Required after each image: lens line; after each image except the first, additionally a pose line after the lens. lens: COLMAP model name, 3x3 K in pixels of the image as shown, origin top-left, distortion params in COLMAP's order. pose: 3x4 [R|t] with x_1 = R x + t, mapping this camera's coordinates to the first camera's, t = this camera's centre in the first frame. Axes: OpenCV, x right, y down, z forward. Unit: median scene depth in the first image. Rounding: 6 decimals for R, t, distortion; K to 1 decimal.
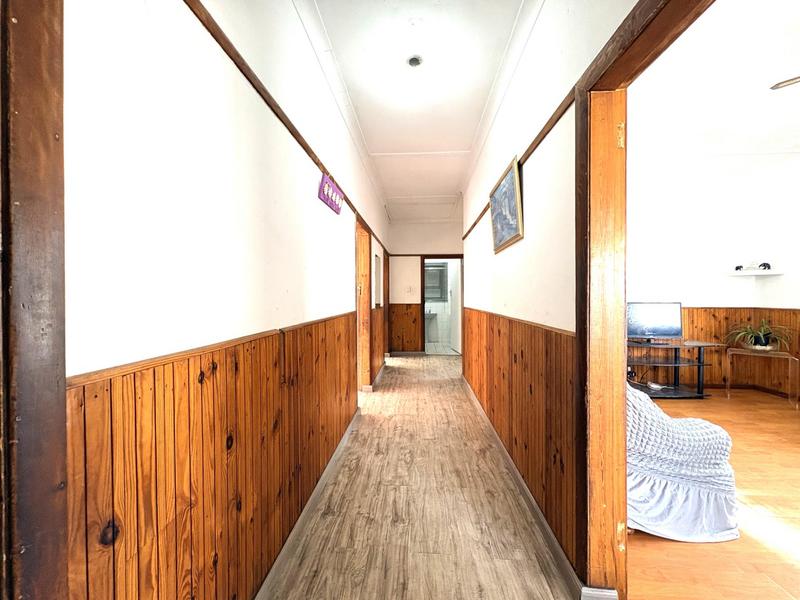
lens RADIAL K [[339.2, 0, 393.5], [0, 339.2, 296.6], [0, 0, 1]] dist [0.002227, -0.000357]
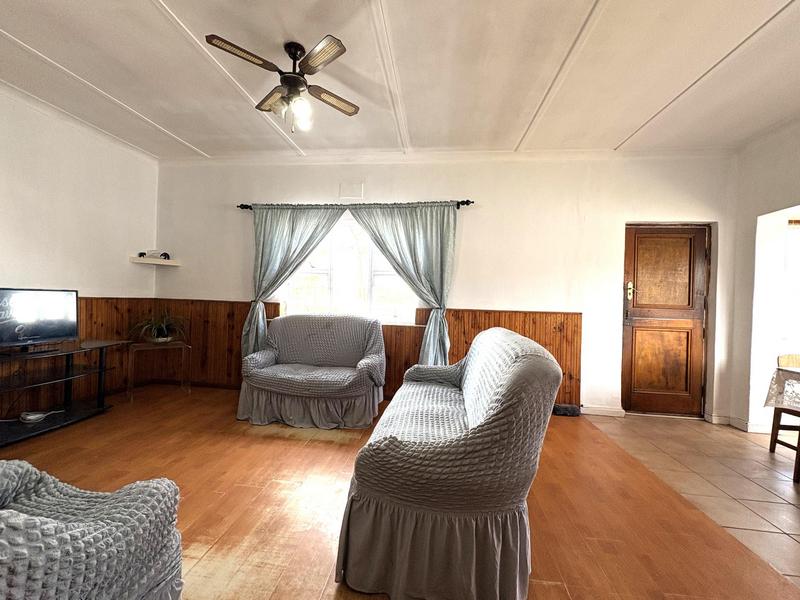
lens RADIAL K [[339.2, 0, 395.0], [0, 339.2, 298.4], [0, 0, 1]] dist [0.002227, -0.000357]
pose [[0.089273, 0.003522, 0.996001, 0.175648], [-0.022085, 0.999755, -0.001556, 0.019873], [-0.995762, -0.021858, 0.089329, 0.249681]]
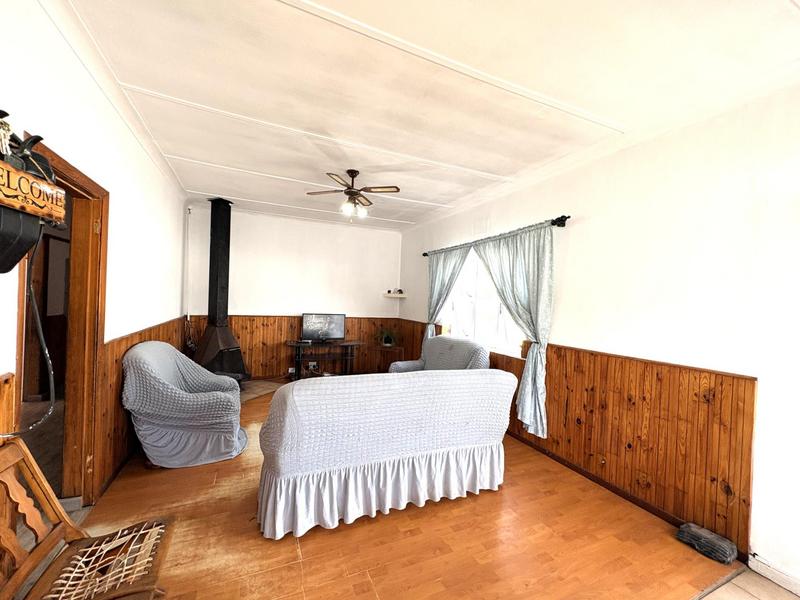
lens RADIAL K [[339.2, 0, 408.1], [0, 339.2, 302.2], [0, 0, 1]] dist [0.002227, -0.000357]
pose [[0.903851, 0.025989, 0.427058, 0.473185], [-0.031510, 0.999486, 0.005866, -0.051621], [-0.426686, -0.018759, 0.904205, -0.408090]]
